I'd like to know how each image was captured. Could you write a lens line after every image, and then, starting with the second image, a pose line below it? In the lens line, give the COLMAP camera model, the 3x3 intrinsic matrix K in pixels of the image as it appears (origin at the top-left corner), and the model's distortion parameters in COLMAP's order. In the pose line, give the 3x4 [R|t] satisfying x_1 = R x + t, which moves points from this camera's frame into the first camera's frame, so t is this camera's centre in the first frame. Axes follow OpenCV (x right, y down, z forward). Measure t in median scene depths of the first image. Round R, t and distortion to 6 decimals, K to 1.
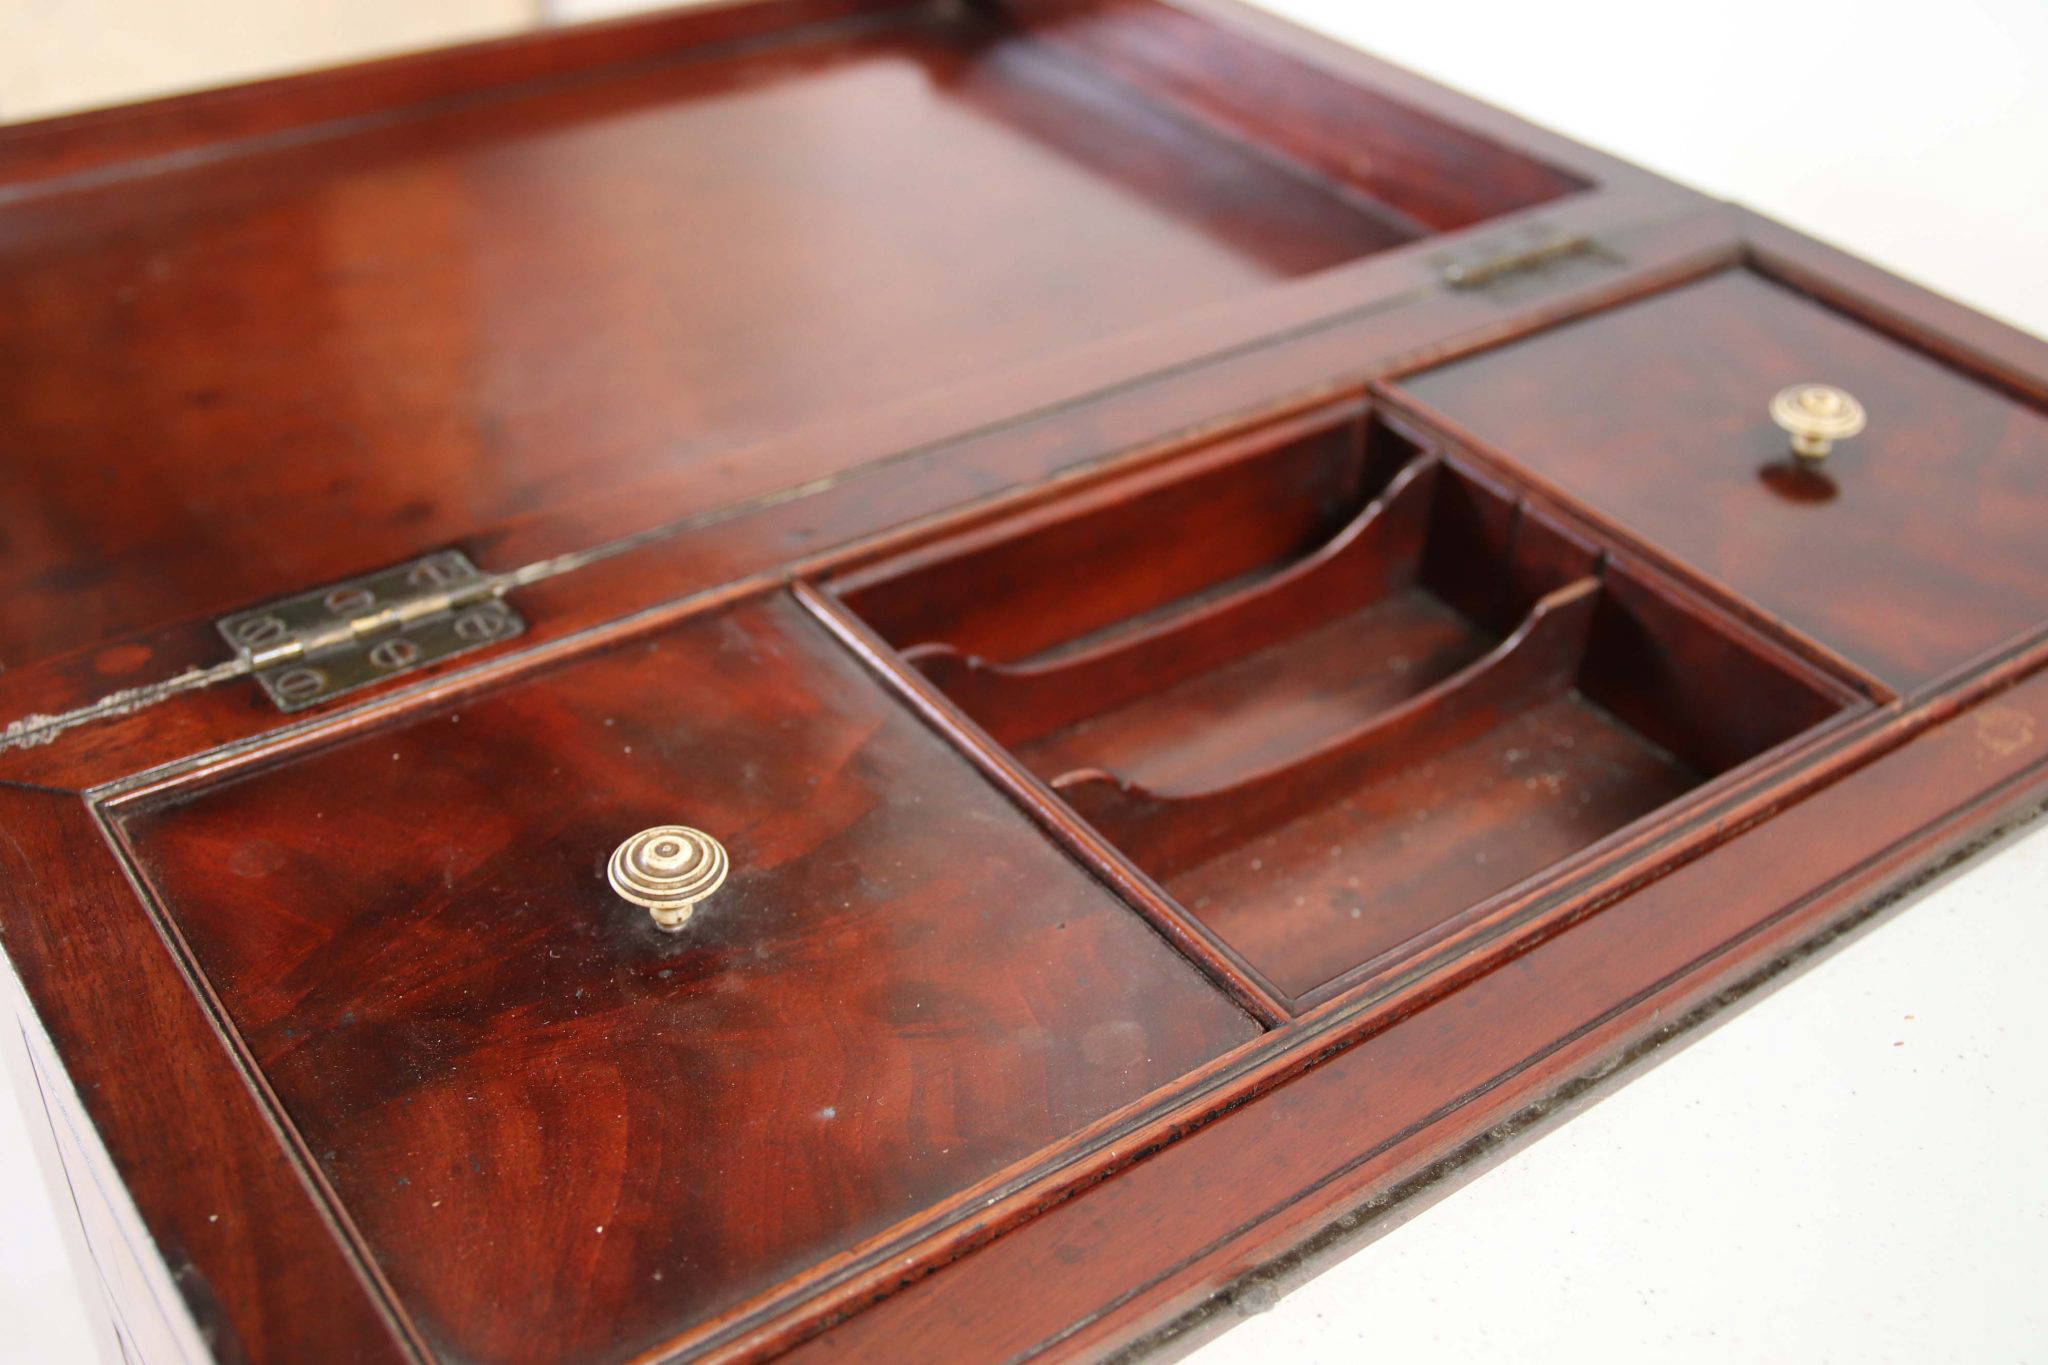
lens RADIAL K [[2170.5, 0, 1024.0], [0, 2170.5, 682.5], [0, 0, 1]] dist [-0.023841, -0.026690]
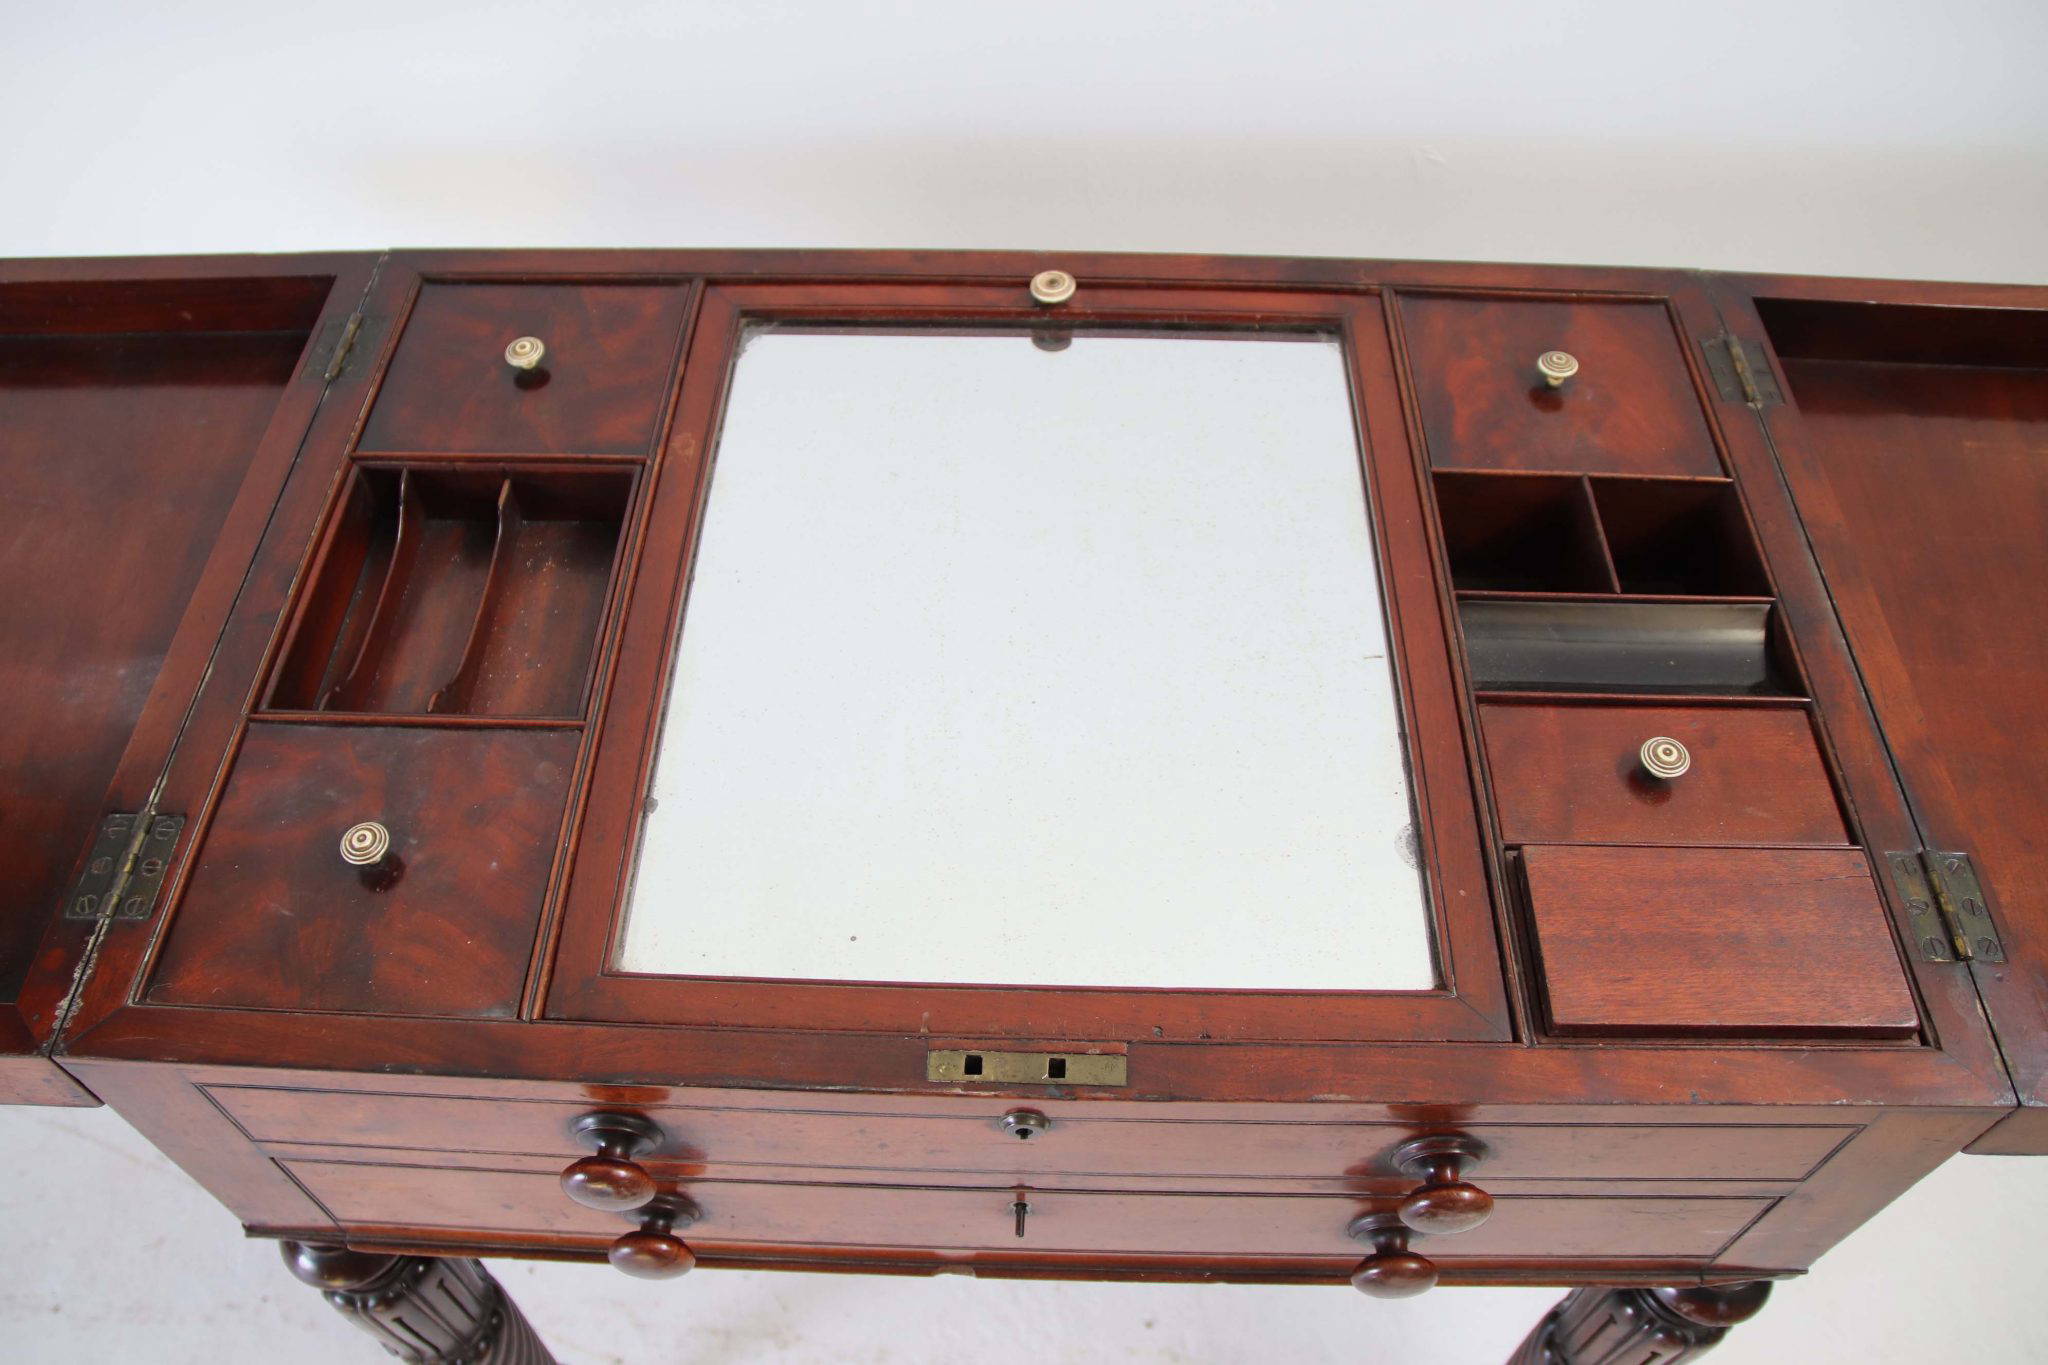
lens RADIAL K [[2170.5, 0, 1024.0], [0, 2170.5, 682.5], [0, 0, 1]] dist [-0.023841, -0.026690]
pose [[0.605847, -0.658500, 0.446460, -0.598714], [0.476517, 0.749730, 0.459170, -0.716919], [-0.637088, -0.065441, 0.768008, -1.175760]]
